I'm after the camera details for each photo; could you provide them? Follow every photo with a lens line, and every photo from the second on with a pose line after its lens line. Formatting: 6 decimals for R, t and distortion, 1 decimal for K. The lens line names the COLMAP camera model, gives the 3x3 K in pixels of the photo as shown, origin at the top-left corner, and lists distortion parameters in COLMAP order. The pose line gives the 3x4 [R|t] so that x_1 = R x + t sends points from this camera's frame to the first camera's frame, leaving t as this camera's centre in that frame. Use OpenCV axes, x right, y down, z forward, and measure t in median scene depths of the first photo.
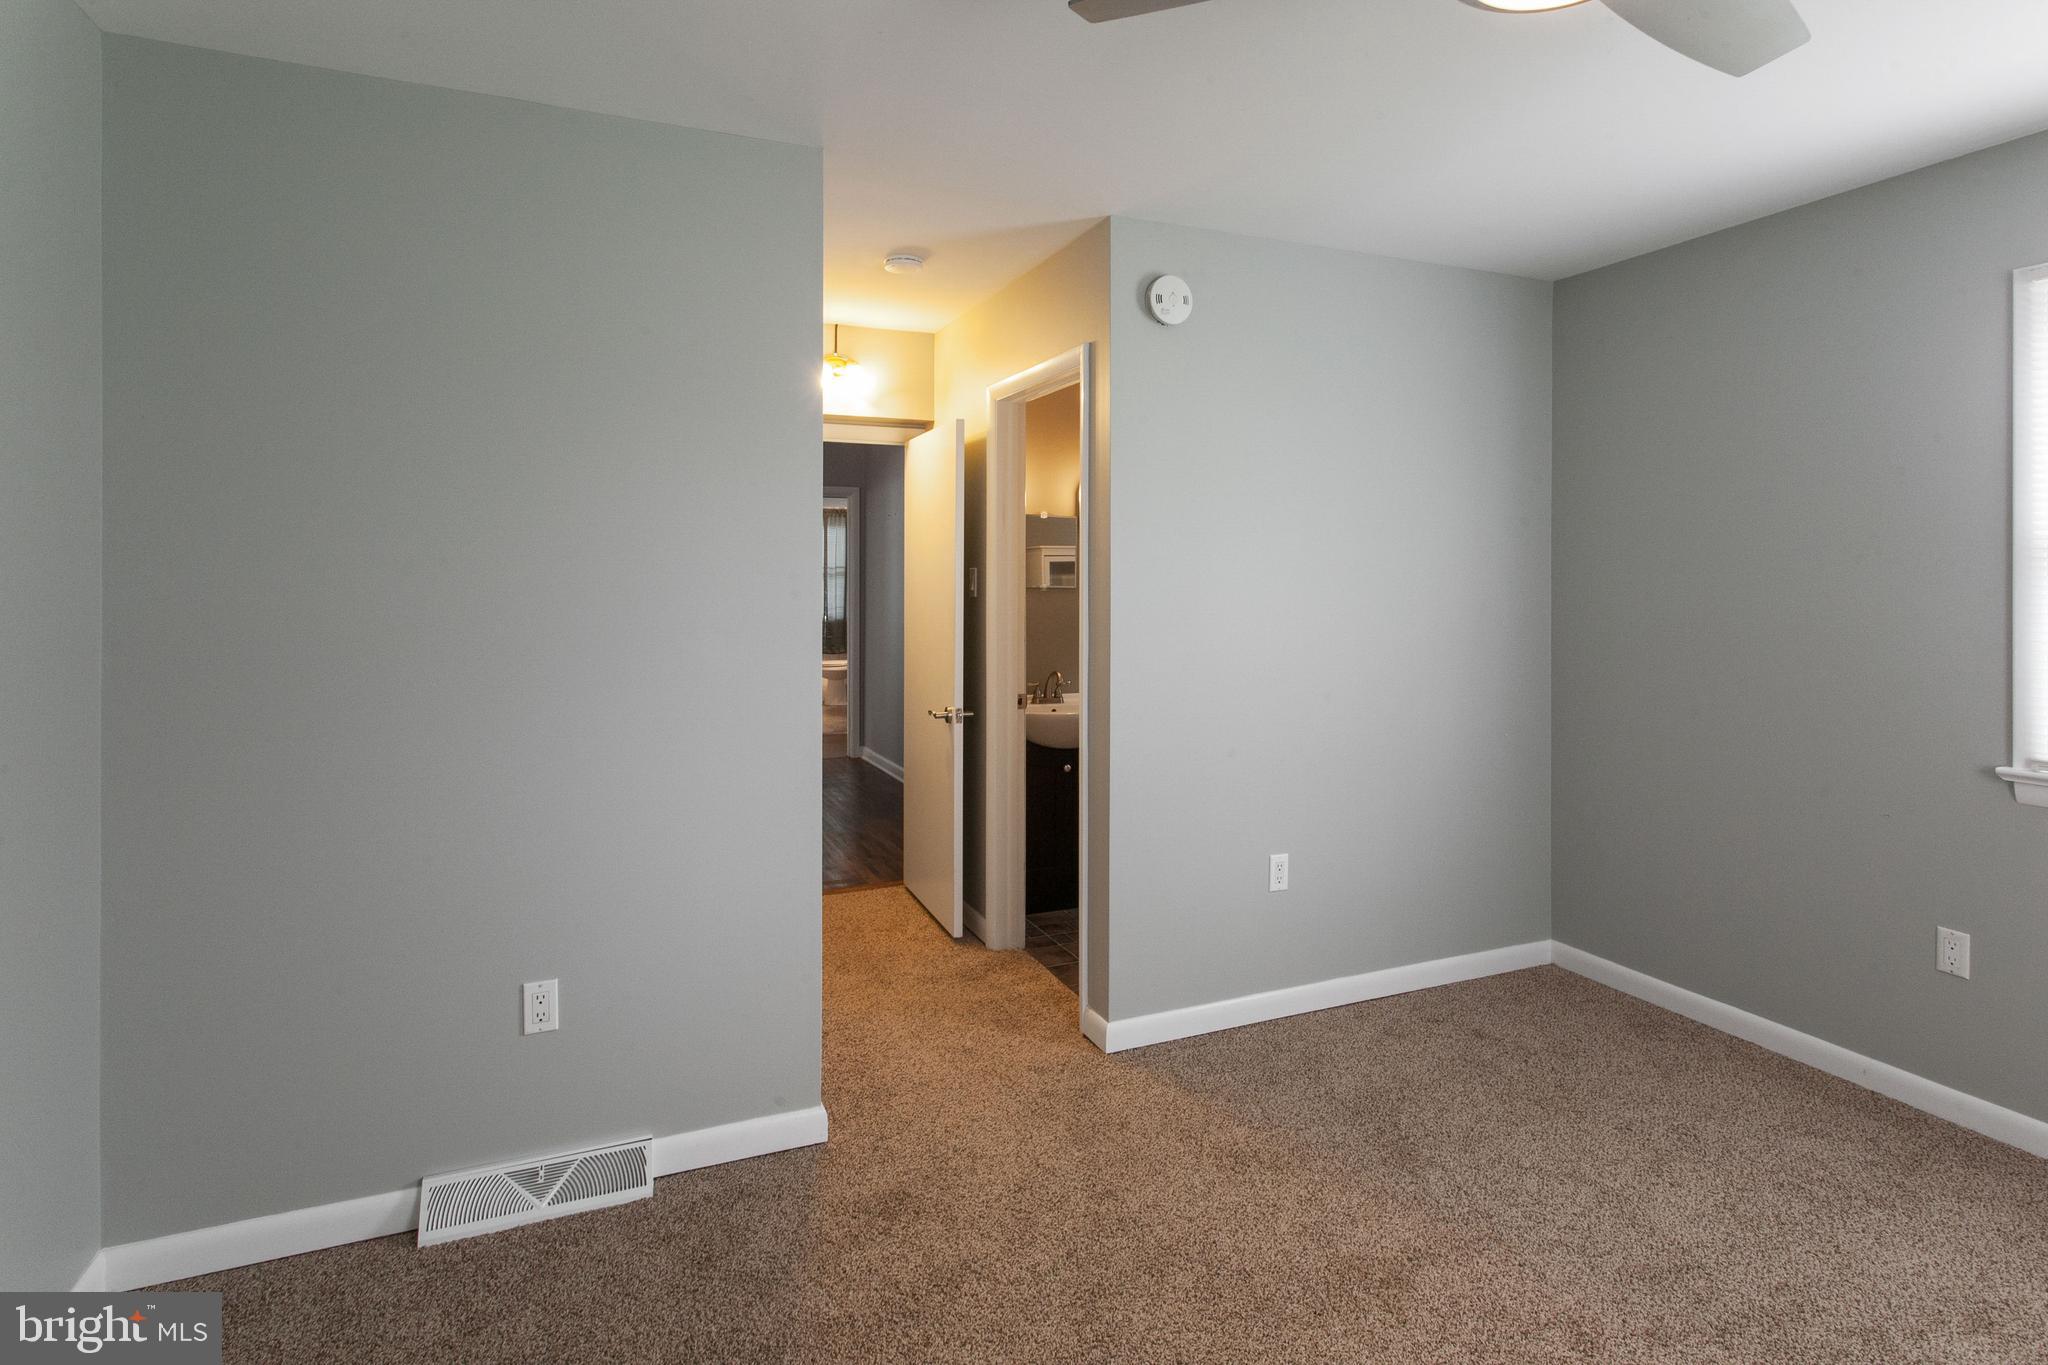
lens RADIAL K [[1040.9, 0, 1039.7], [0, 1040.9, 581.8], [0, 0, 1]] dist [0.005511, 0.000471]
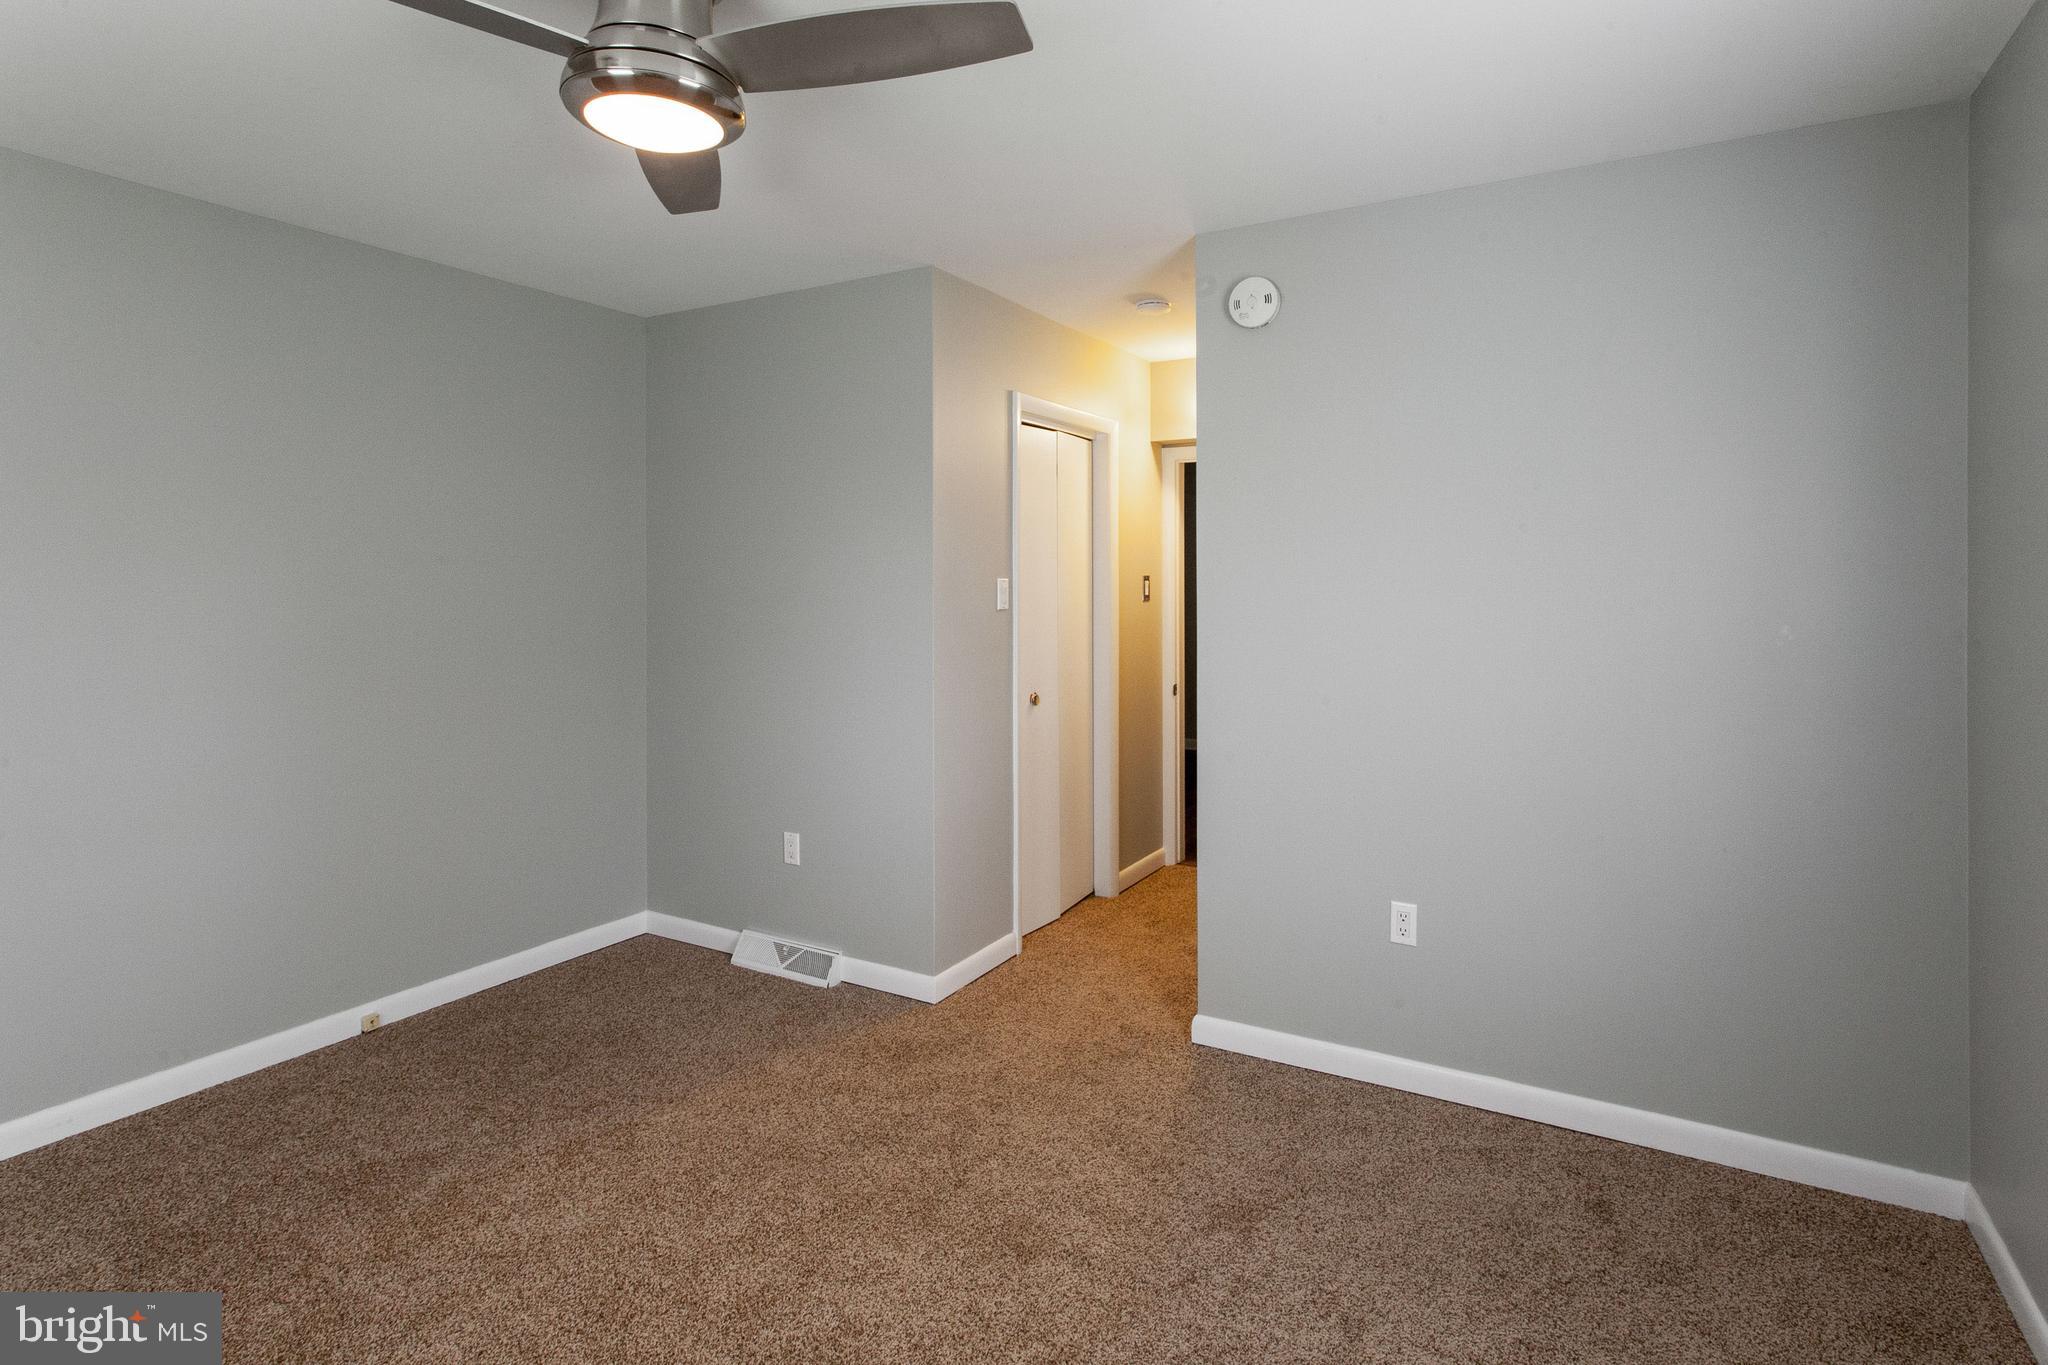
lens RADIAL K [[1040.9, 0, 1023.3], [0, 1040.9, 579.5], [0, 0, 1]] dist [0.005511, 0.000471]
pose [[0.595740, -0.003002, -0.803172, 0.898322], [0.002069, 0.999995, -0.002203, -0.008308], [0.803175, -0.000349, 0.595744, 0.275352]]
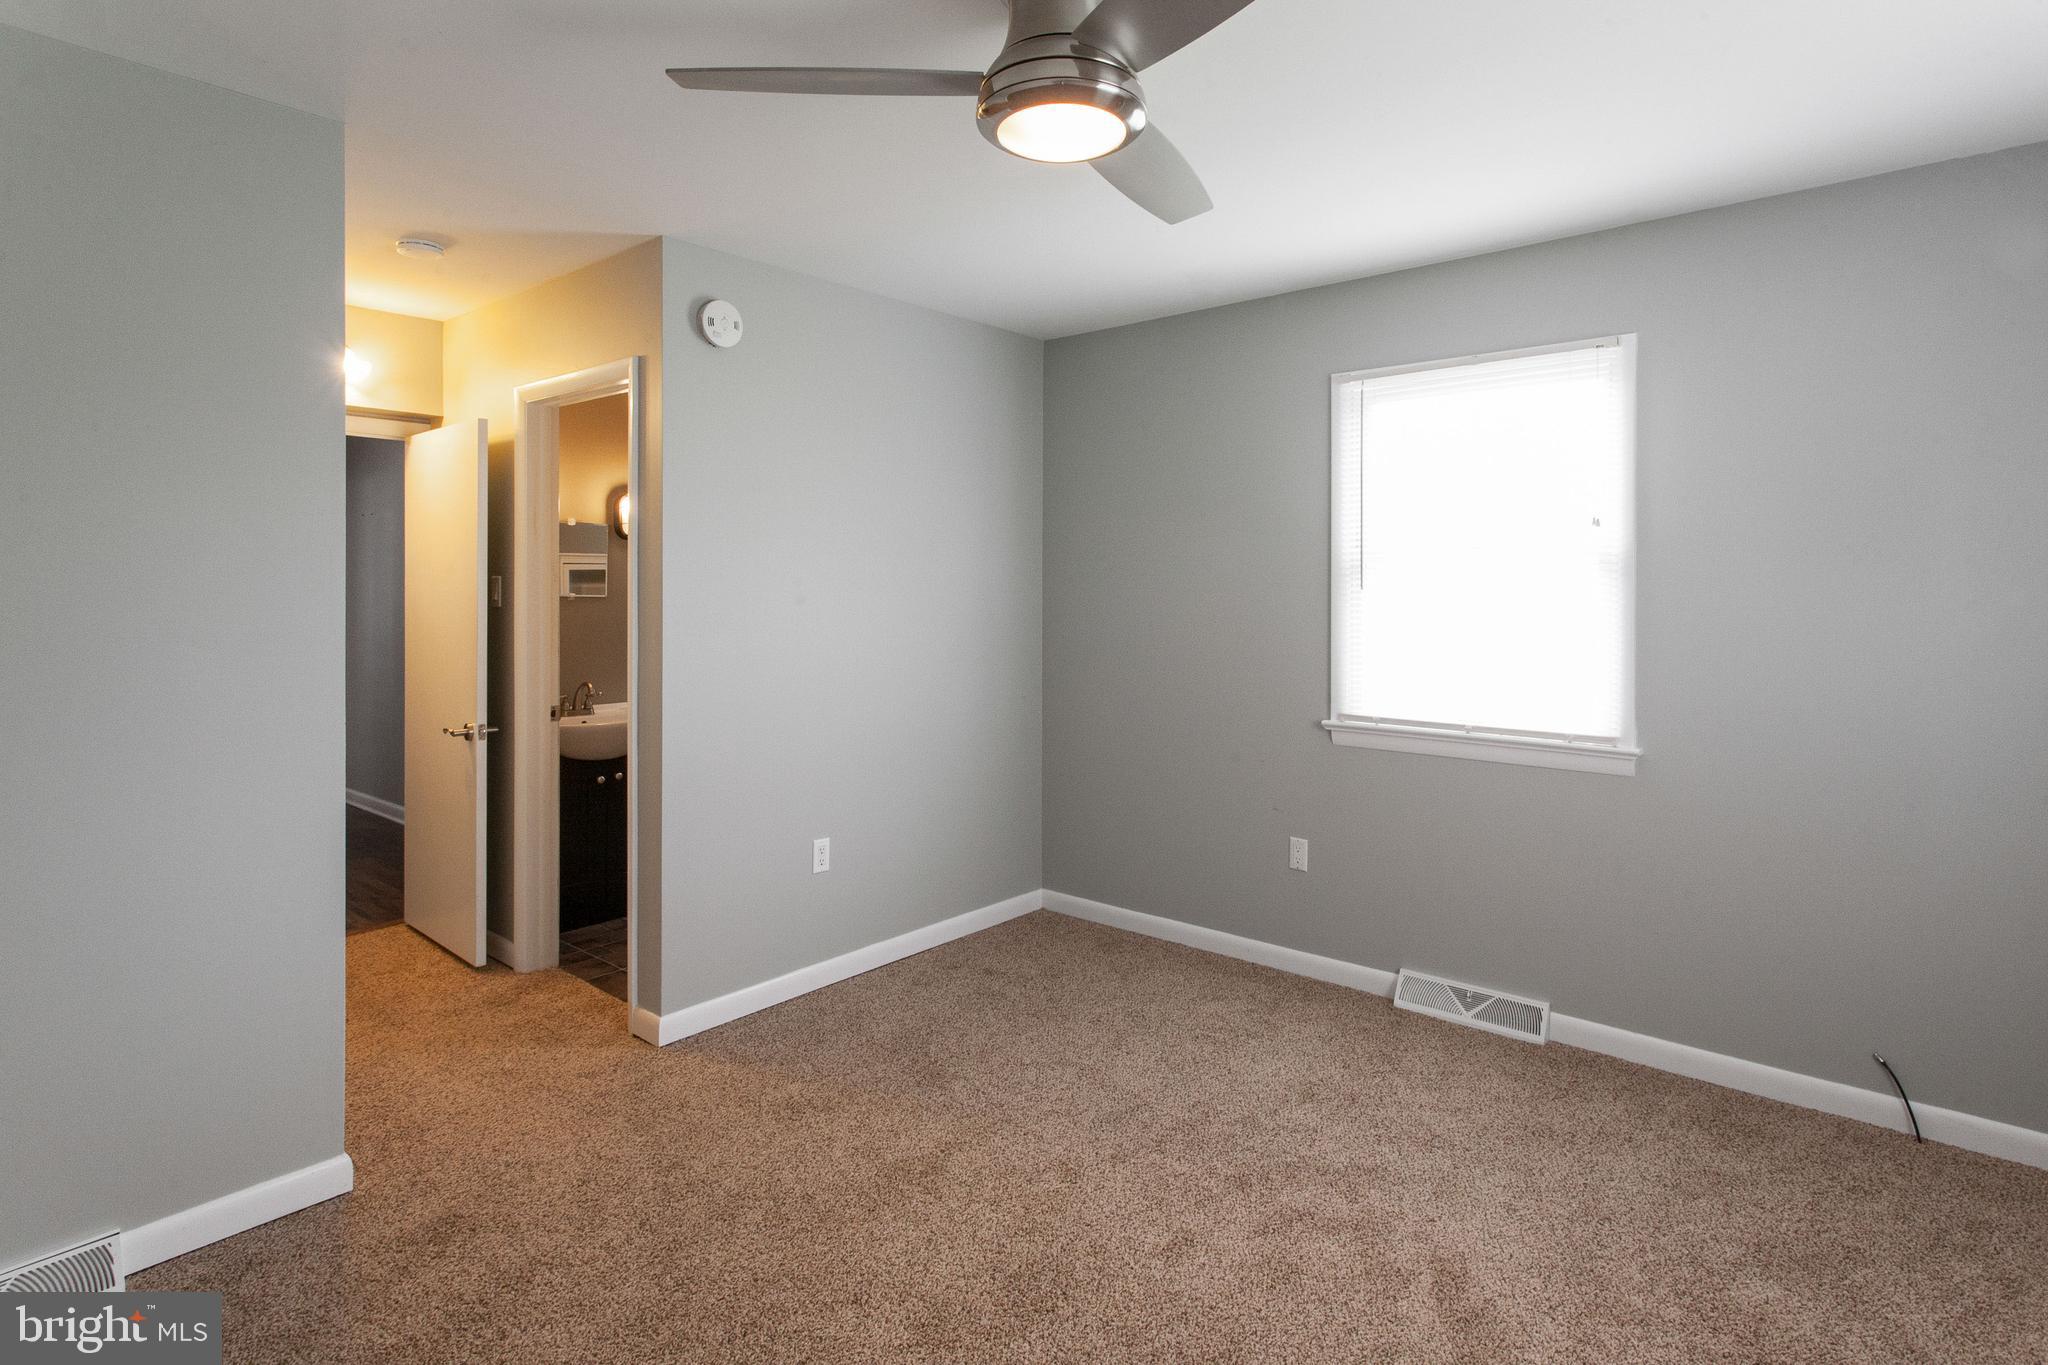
lens RADIAL K [[1040.9, 0, 1028.3], [0, 1040.9, 595.0], [0, 0, 1]] dist [0.005511, 0.000471]
pose [[0.899987, -0.001440, 0.435914, -0.063231], [-0.000443, 0.999991, 0.004217, -0.000363], [-0.435916, -0.003988, 0.899978, -0.098874]]
